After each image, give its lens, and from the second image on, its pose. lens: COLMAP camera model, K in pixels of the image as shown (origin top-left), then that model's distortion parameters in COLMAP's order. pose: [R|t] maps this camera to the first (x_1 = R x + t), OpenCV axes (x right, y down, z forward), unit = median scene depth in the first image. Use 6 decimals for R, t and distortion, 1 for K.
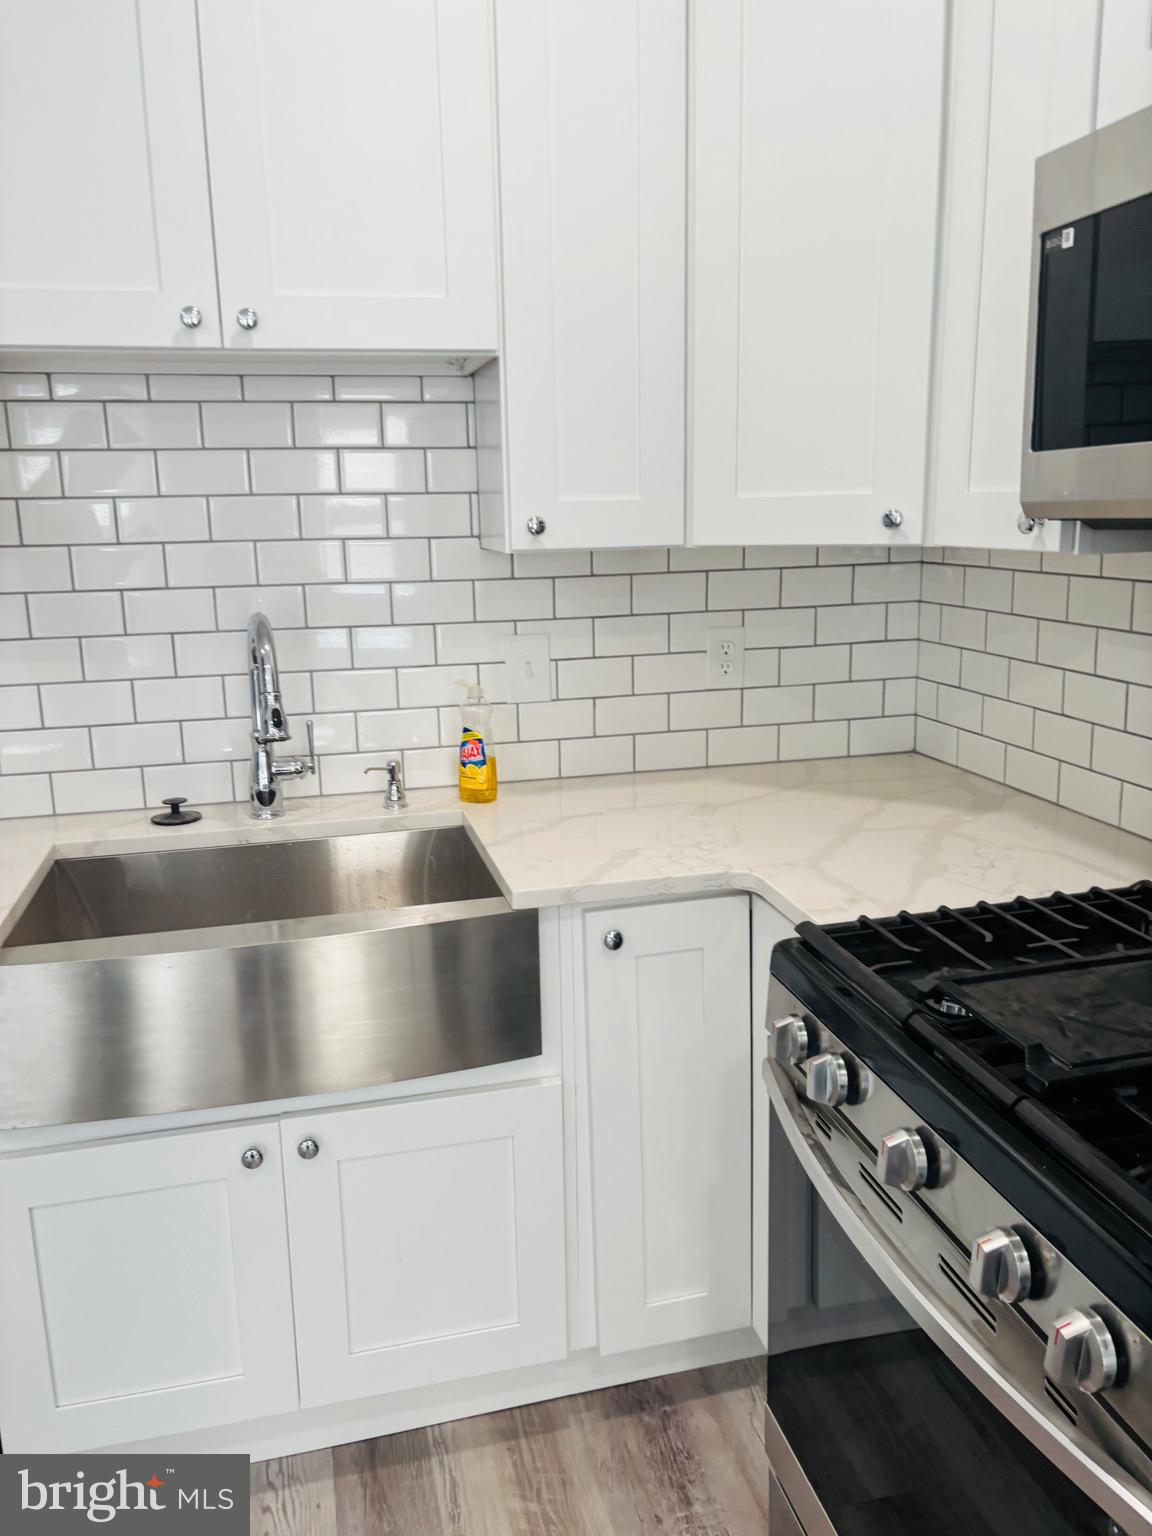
lens RADIAL K [[1162.3, 0, 576.4], [0, 1162.3, 760.3], [0, 0, 1]] dist [0.042201, -0.002906]
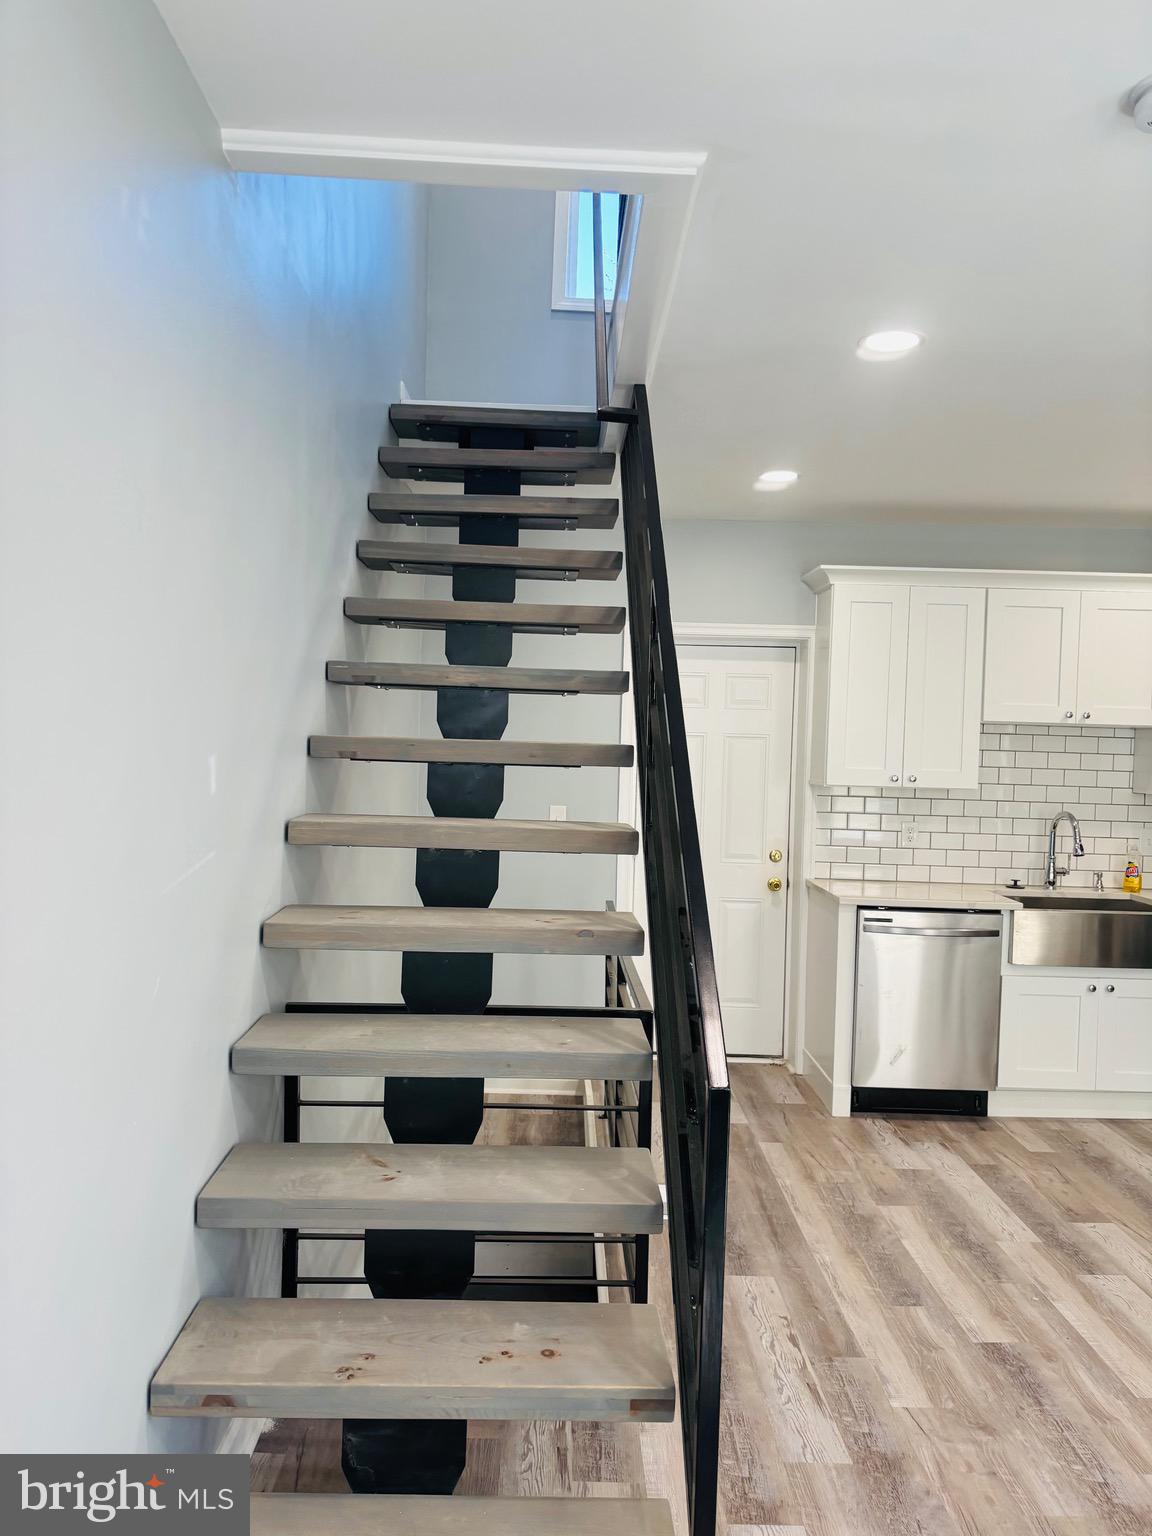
lens RADIAL K [[1162.3, 0, 579.5], [0, 1162.3, 774.8], [0, 0, 1]] dist [0.042201, -0.002906]
pose [[0.973101, 0.046447, -0.225647, -0.718530], [-0.091112, 0.977201, -0.191775, 0.400201], [0.211595, 0.207176, 0.955147, -1.793719]]
